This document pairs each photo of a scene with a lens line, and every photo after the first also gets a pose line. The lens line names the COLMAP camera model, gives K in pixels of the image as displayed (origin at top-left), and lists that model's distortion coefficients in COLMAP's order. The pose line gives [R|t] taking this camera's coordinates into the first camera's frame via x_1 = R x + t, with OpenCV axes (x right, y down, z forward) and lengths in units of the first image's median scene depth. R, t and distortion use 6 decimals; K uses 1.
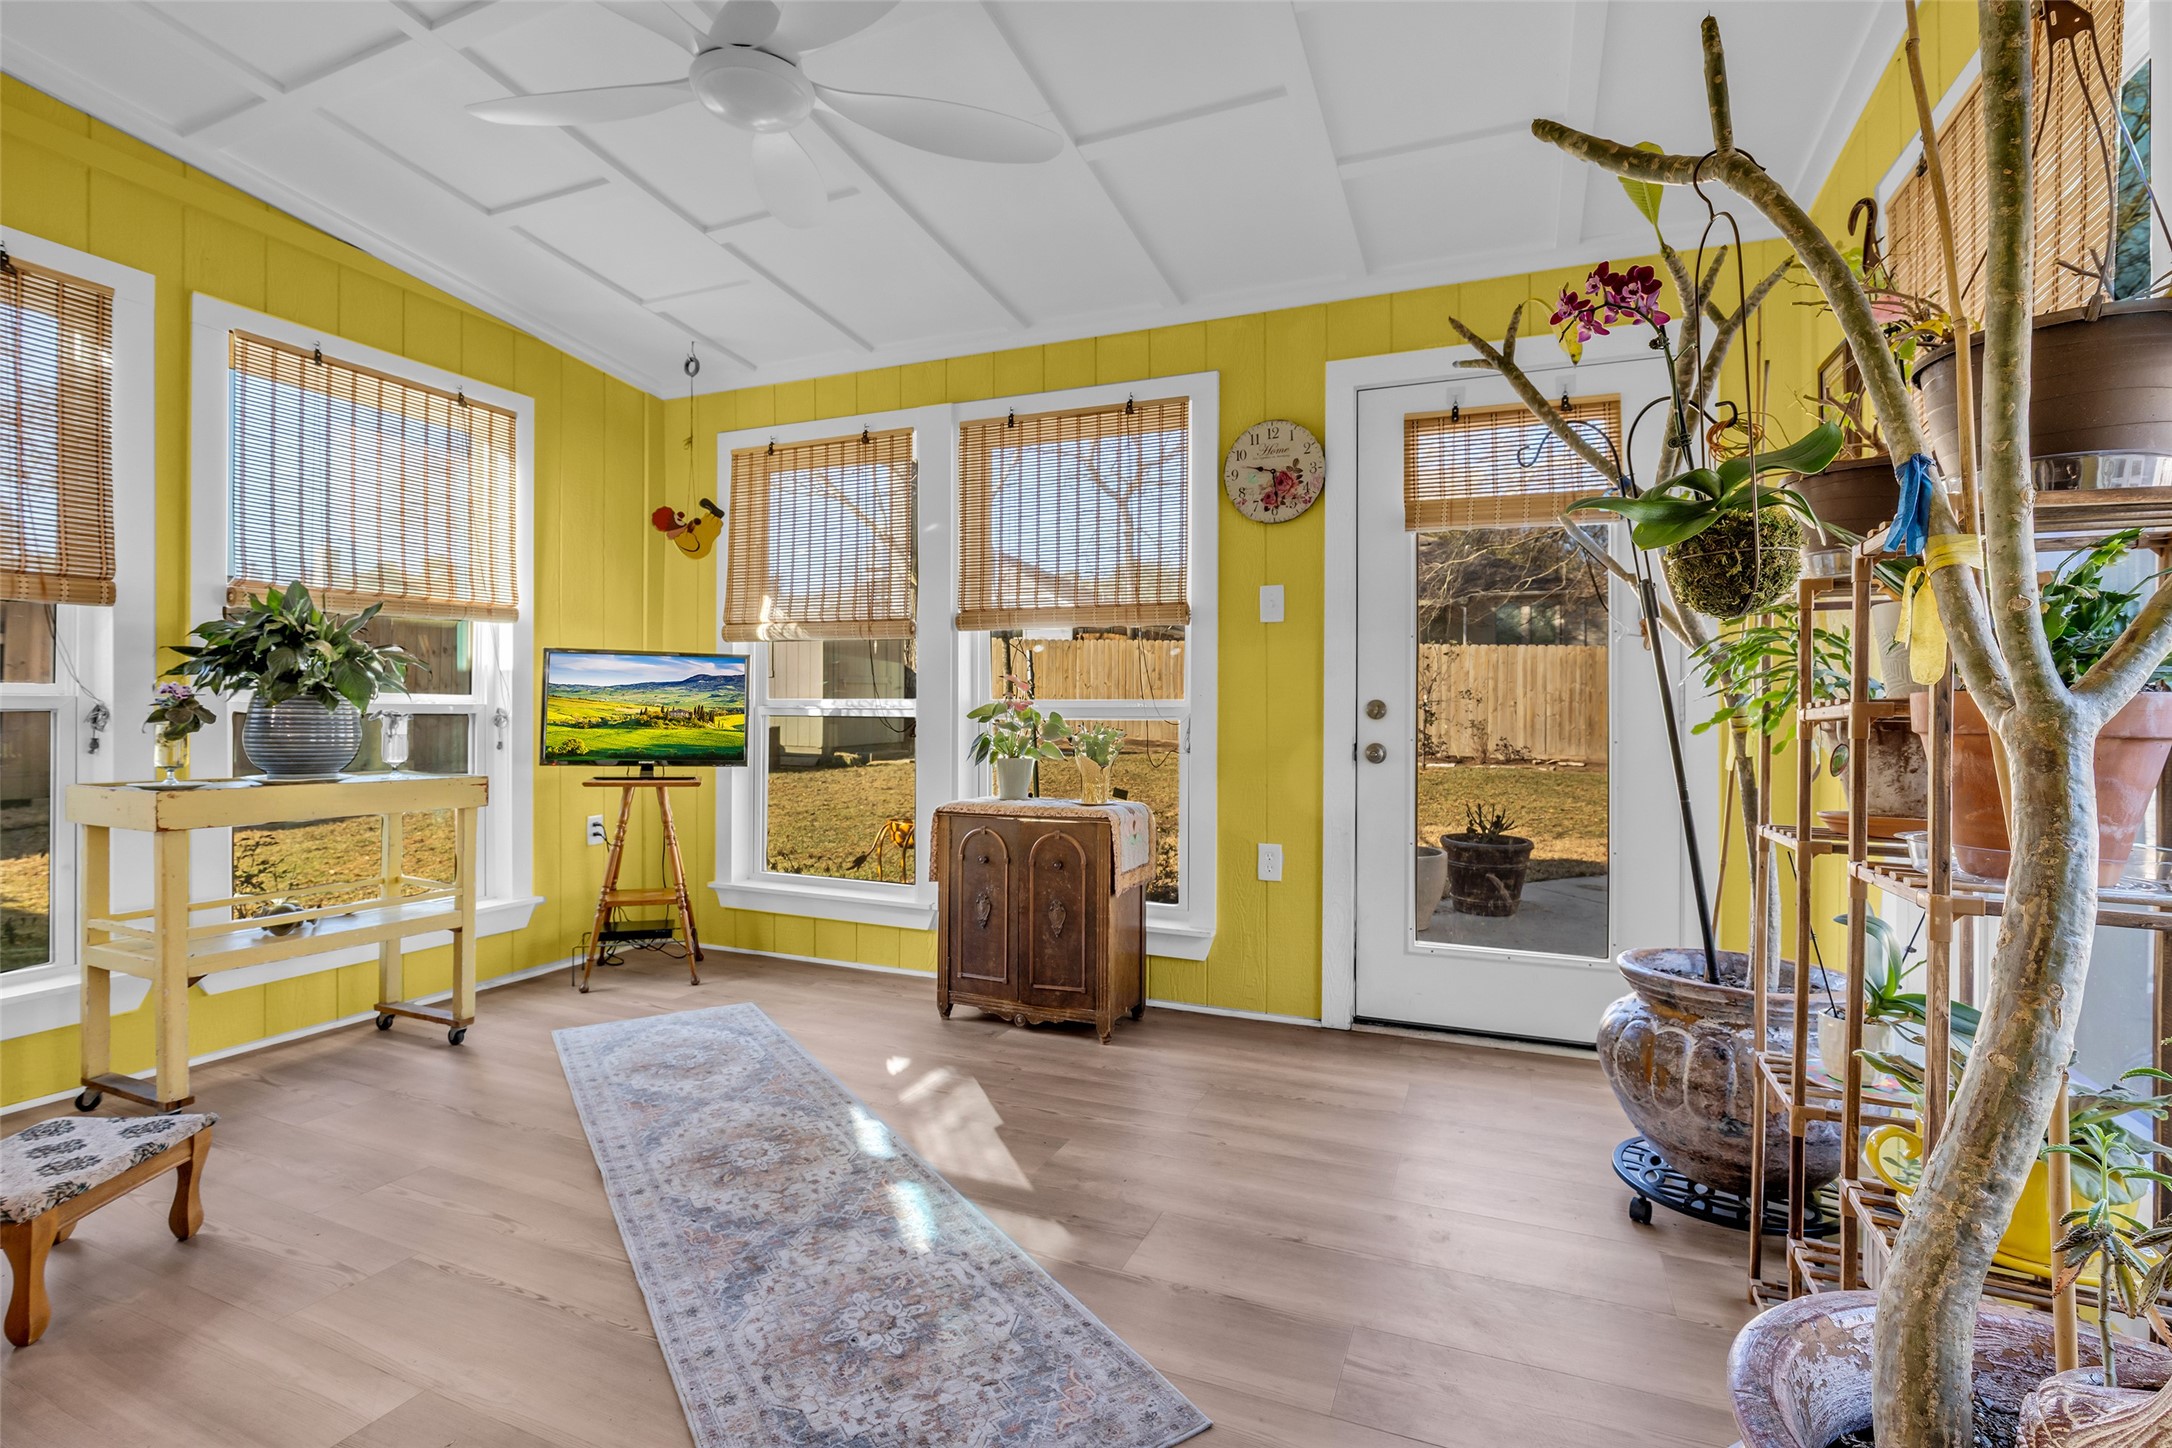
lens RADIAL K [[997.5, 0, 1091.6], [0, 997.5, 714.5], [0, 0, 1]] dist [-0.023466, 0.004027]
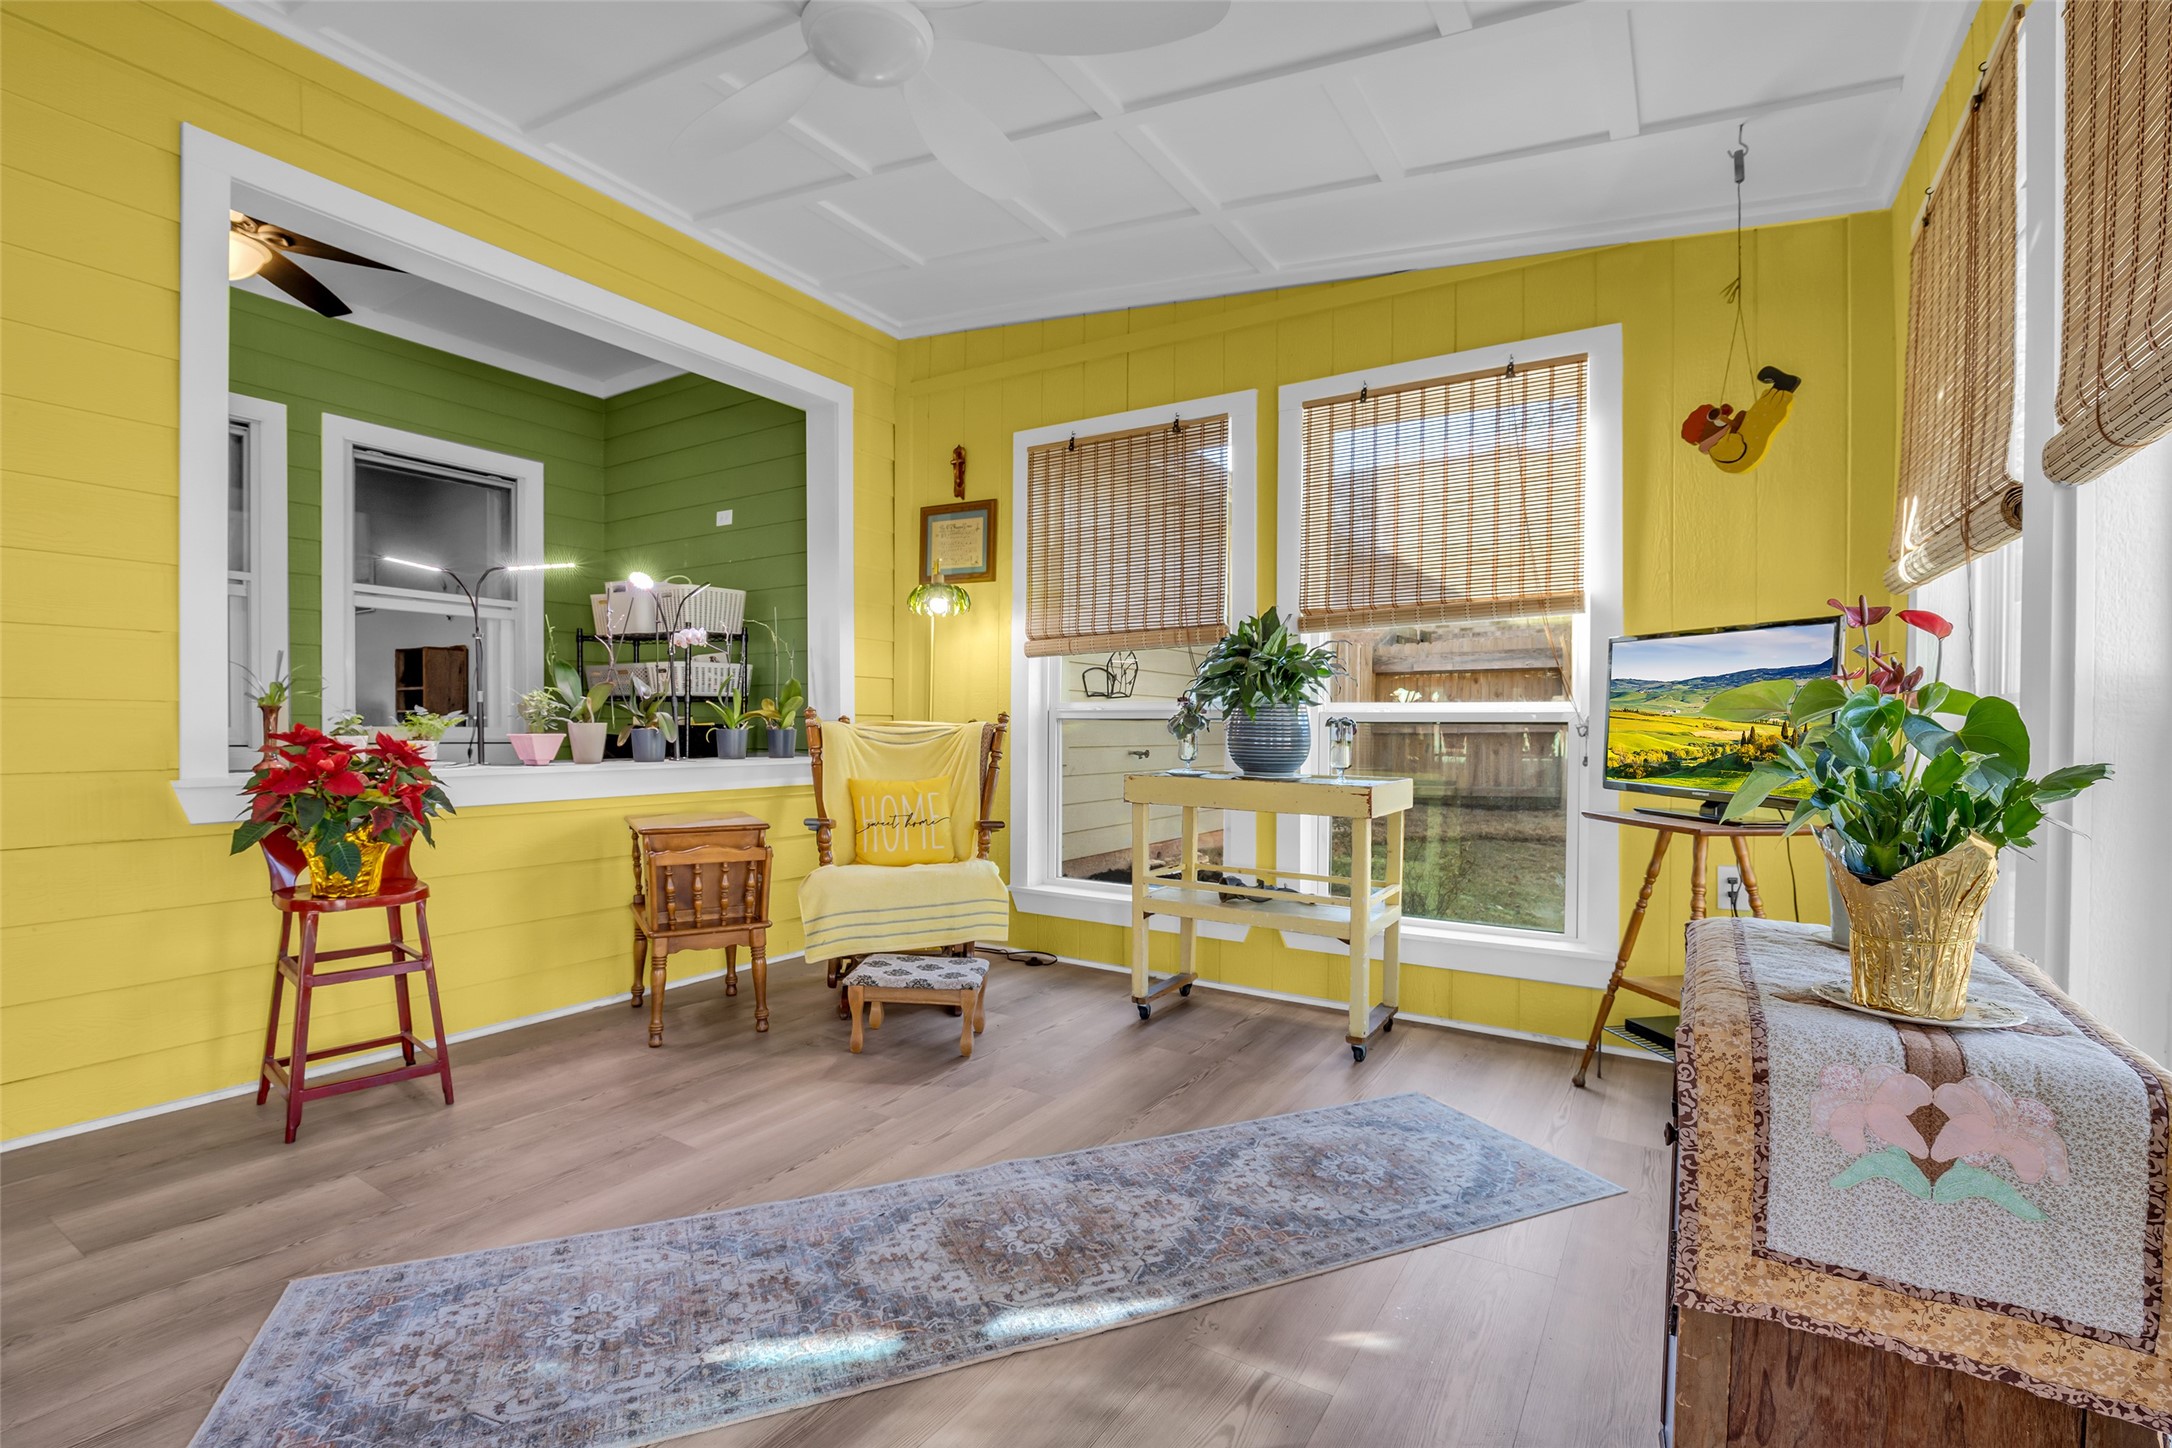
lens RADIAL K [[997.5, 0, 1086.9], [0, 997.5, 738.4], [0, 0, 1]] dist [-0.023466, 0.004027]
pose [[-0.171571, 0.007372, -0.985144, 0.377215], [-0.010228, 0.999905, 0.009264, 0.012048], [0.985119, 0.011665, -0.171480, 0.943075]]
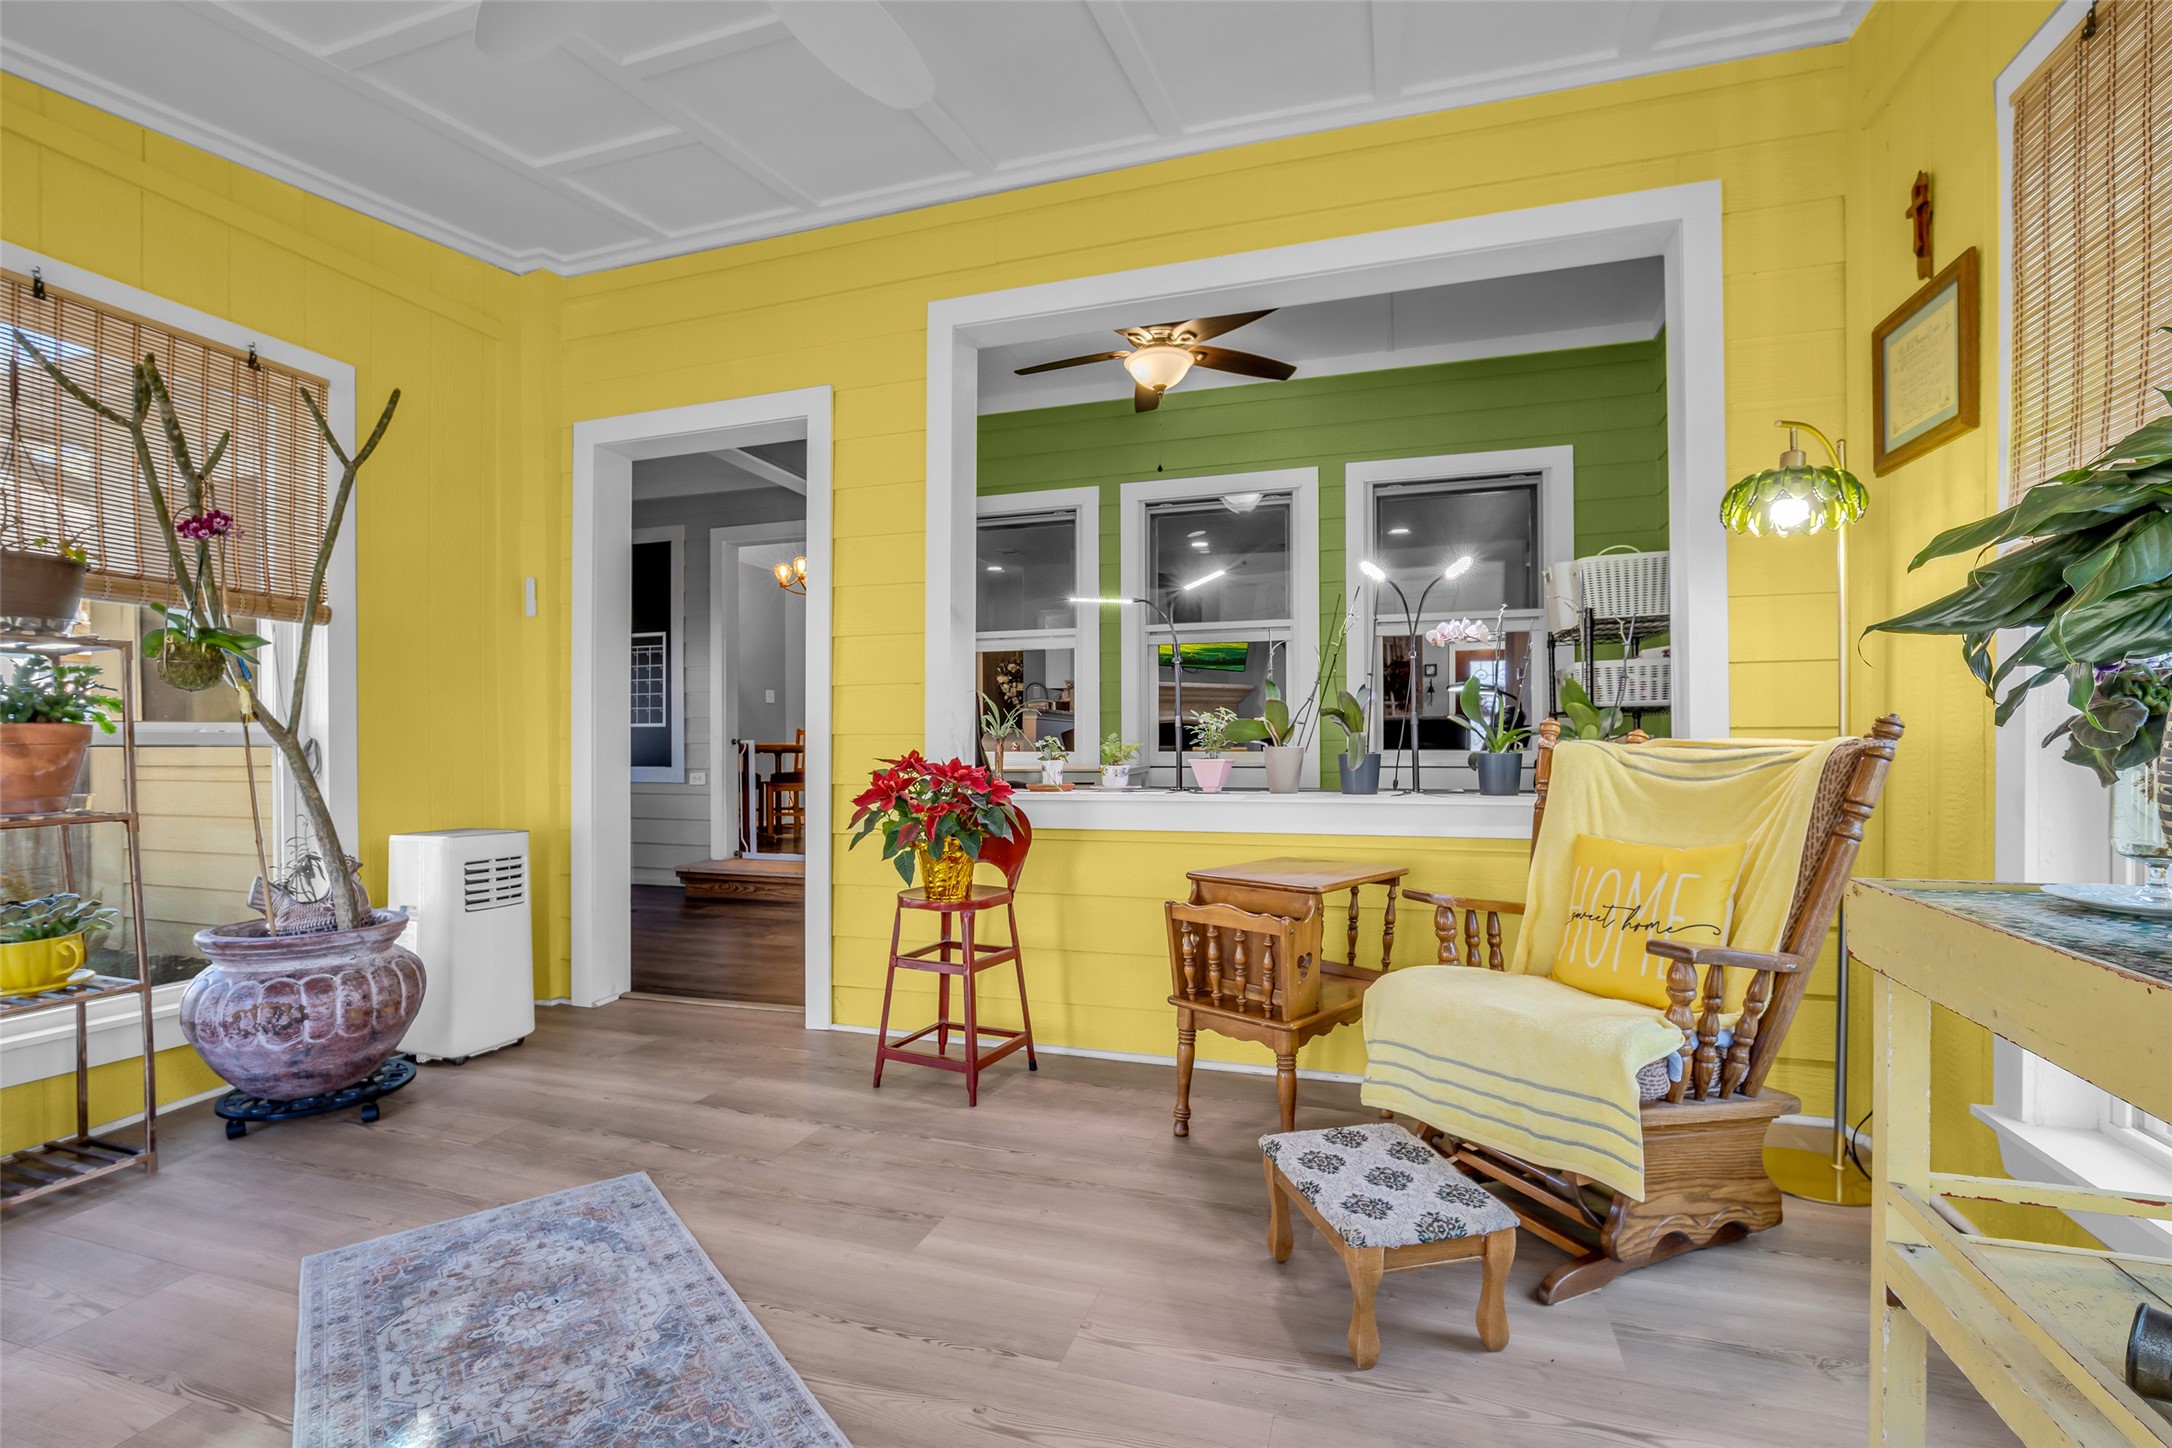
lens RADIAL K [[997.5, 0, 1068.2], [0, 997.5, 745.8], [0, 0, 1]] dist [-0.023466, 0.004027]
pose [[-0.998479, -0.000291, -0.055127, -0.414579], [-0.000384, 0.999999, 0.001682, 0.008532], [0.055127, 0.001700, -0.998478, 1.179139]]
